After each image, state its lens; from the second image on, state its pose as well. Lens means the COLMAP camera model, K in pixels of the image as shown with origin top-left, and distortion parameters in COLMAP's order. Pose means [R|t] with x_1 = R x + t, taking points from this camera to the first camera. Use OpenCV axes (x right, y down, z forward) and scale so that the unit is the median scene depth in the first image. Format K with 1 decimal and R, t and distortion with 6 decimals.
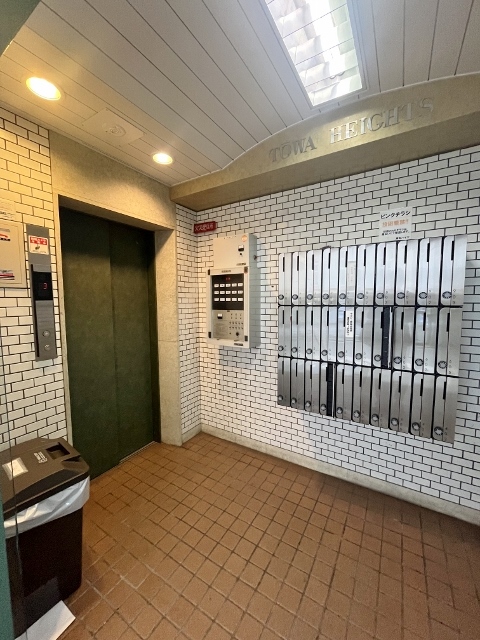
lens RADIAL K [[258.3, 0, 239.7], [0, 258.3, 322.8], [0, 0, 1]] dist [0.000028, 0.000002]
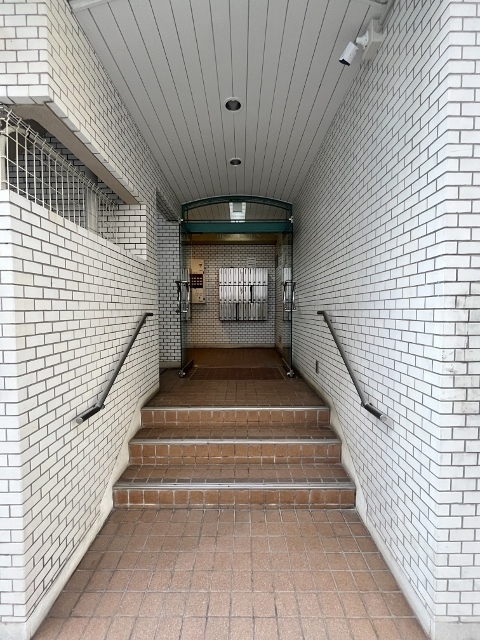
lens RADIAL K [[258.3, 0, 240.1], [0, 258.3, 318.9], [0, 0, 1]] dist [0.000028, 0.000002]
pose [[0.851123, -0.024698, 0.524386, -1.040211], [0.039878, 0.999048, -0.017672, 0.321335], [-0.523450, 0.035952, 0.851297, -1.396707]]
